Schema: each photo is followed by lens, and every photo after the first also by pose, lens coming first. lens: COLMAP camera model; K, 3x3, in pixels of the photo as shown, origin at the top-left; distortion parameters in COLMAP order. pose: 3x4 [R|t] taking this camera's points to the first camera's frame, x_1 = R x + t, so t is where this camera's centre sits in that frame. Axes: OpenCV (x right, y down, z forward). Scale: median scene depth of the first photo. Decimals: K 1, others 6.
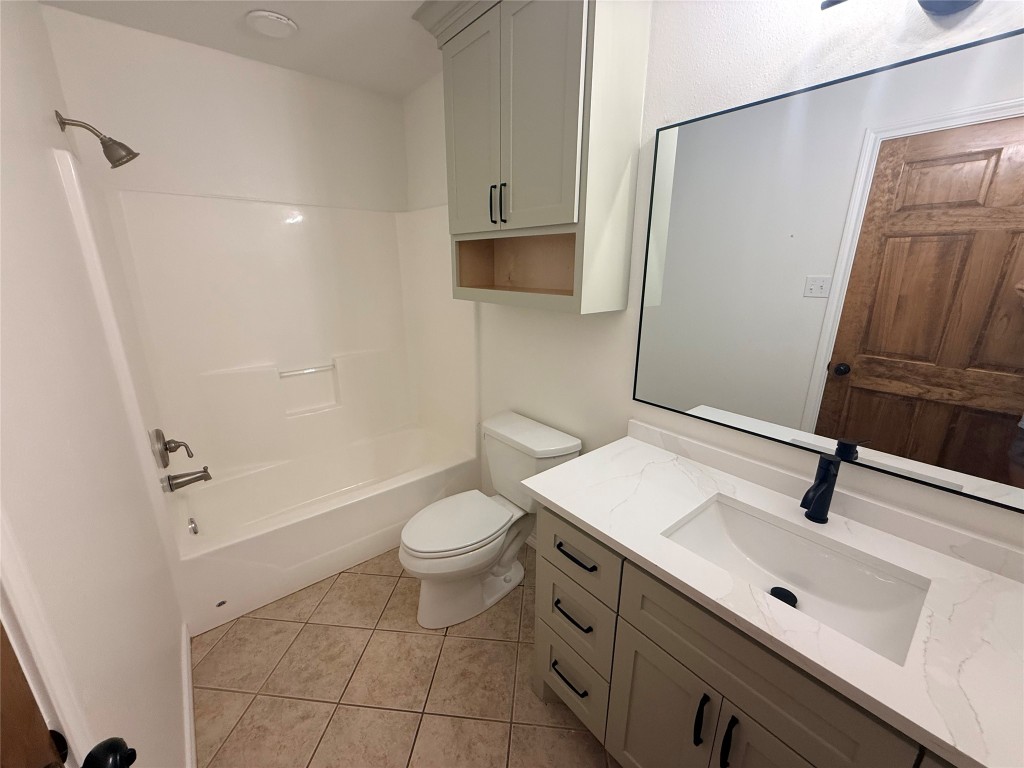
lens RADIAL K [[408.2, 0, 512.0], [0, 408.2, 384.0], [0, 0, 1]] dist [-0.000229, 0.000211]
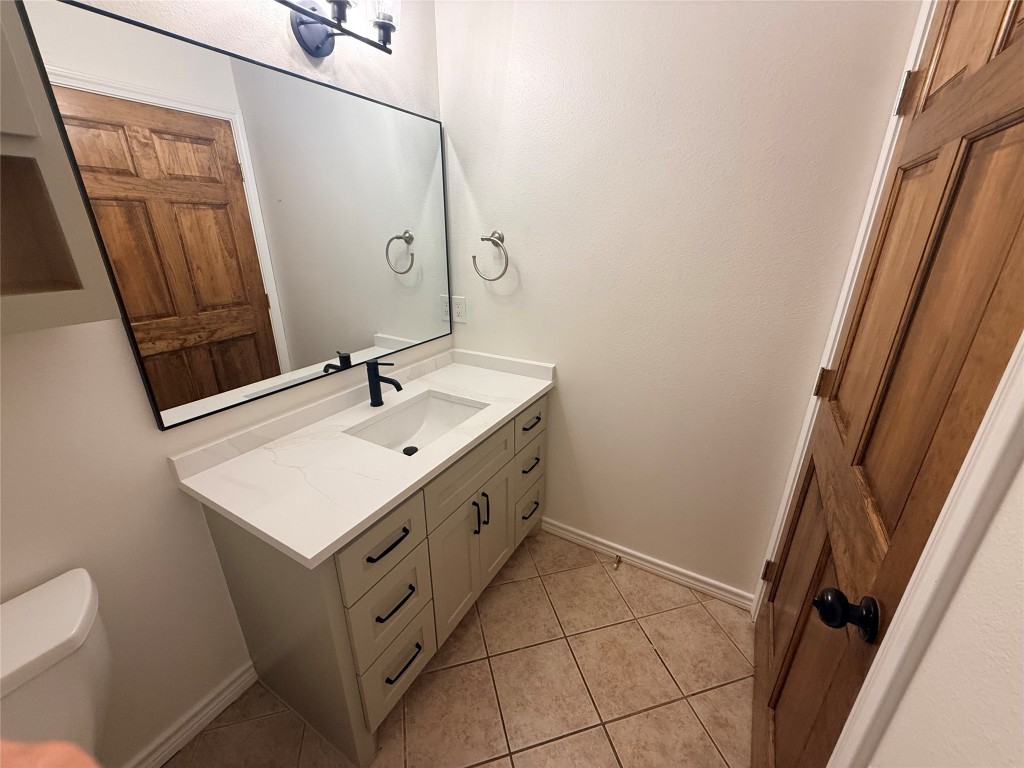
lens RADIAL K [[408.2, 0, 512.0], [0, 408.2, 384.0], [0, 0, 1]] dist [-0.000229, 0.000211]
pose [[-0.348166, -0.332812, 0.876365, -0.392896], [0.268593, 0.860246, 0.433399, -0.138151], [-0.898130, 0.386280, -0.210118, 0.487995]]
